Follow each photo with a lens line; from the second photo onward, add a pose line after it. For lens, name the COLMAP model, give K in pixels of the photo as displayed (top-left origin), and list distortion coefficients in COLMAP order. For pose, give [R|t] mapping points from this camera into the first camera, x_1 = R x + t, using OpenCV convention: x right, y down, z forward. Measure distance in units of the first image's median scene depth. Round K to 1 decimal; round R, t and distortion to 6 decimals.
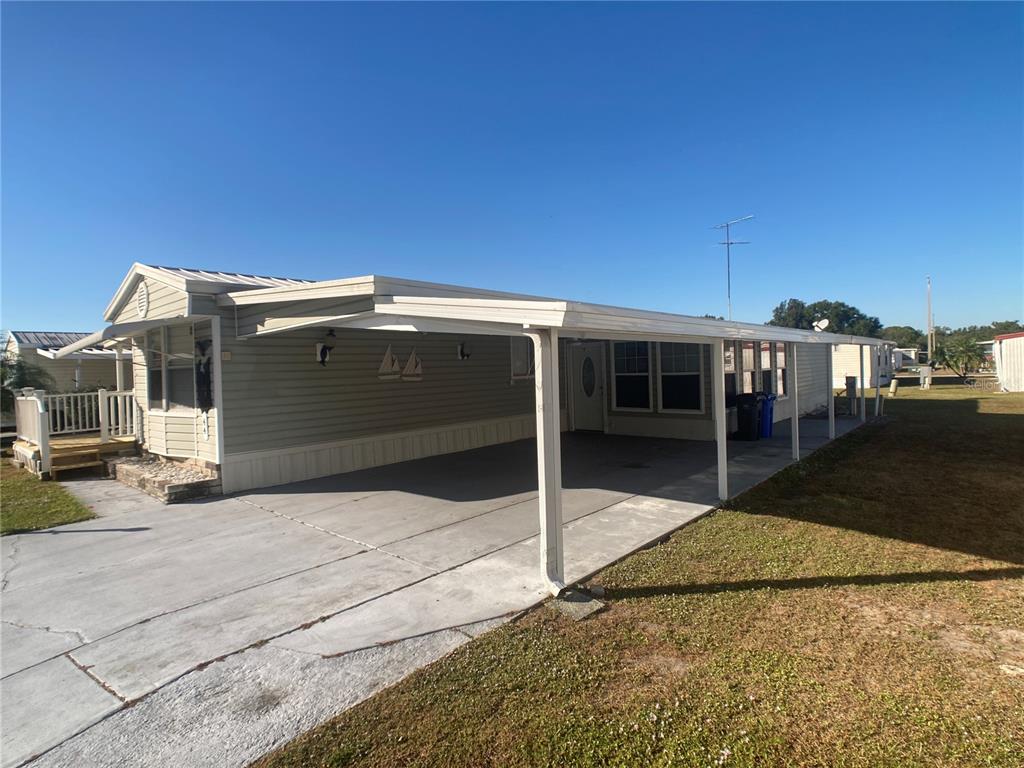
lens RADIAL K [[542.6, 0, 502.1], [0, 542.6, 391.5], [0, 0, 1]] dist [-0.019111, 0.000175]
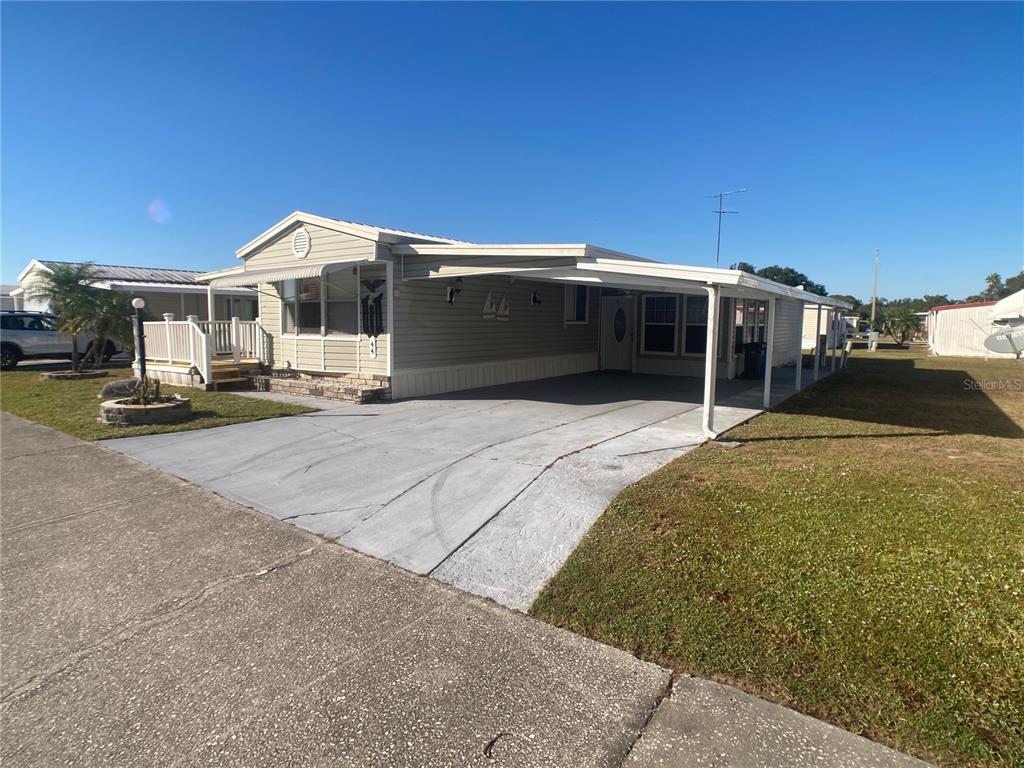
lens RADIAL K [[560.8, 0, 496.3], [0, 560.8, 388.9], [0, 0, 1]] dist [0.003649, -0.042296]
pose [[0.995193, 0.028904, 0.093573, -0.339861], [-0.035953, 0.996569, 0.074552, 0.046357], [-0.091097, -0.077558, 0.992817, -0.319172]]
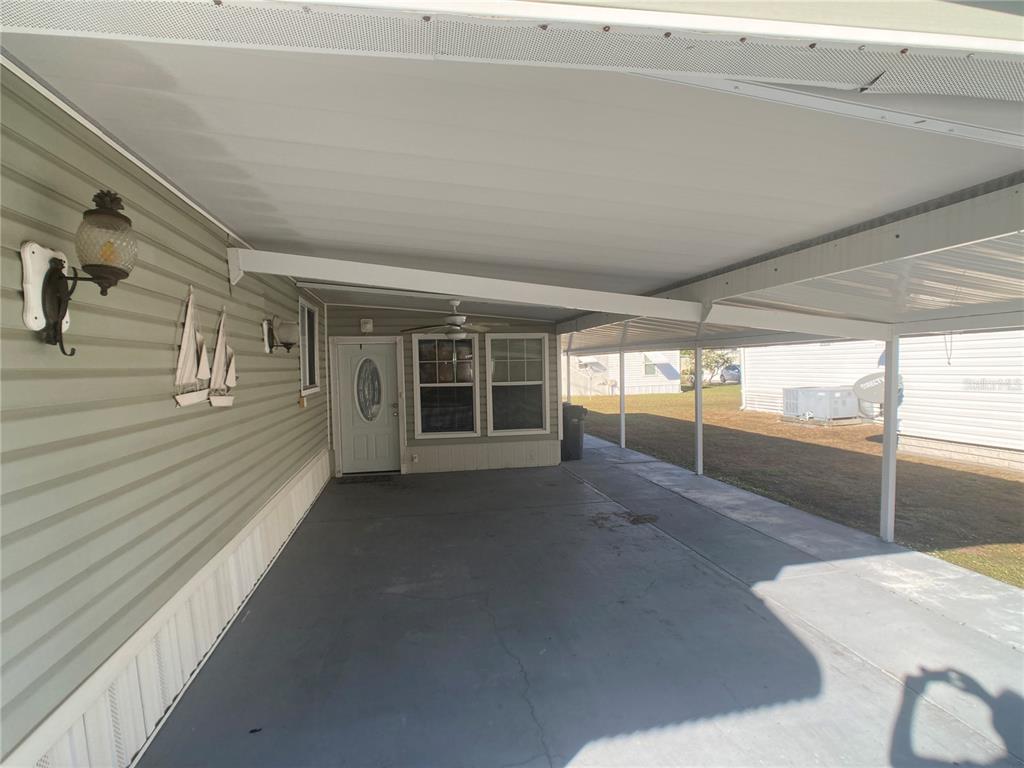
lens RADIAL K [[540.2, 0, 508.0], [0, 540.2, 387.8], [0, 0, 1]] dist [-0.011616, 0.000447]
pose [[0.607491, -0.012183, 0.794233, -0.387373], [0.033883, 0.999370, -0.010587, -0.025387], [-0.793604, 0.033342, 0.607521, 0.726256]]
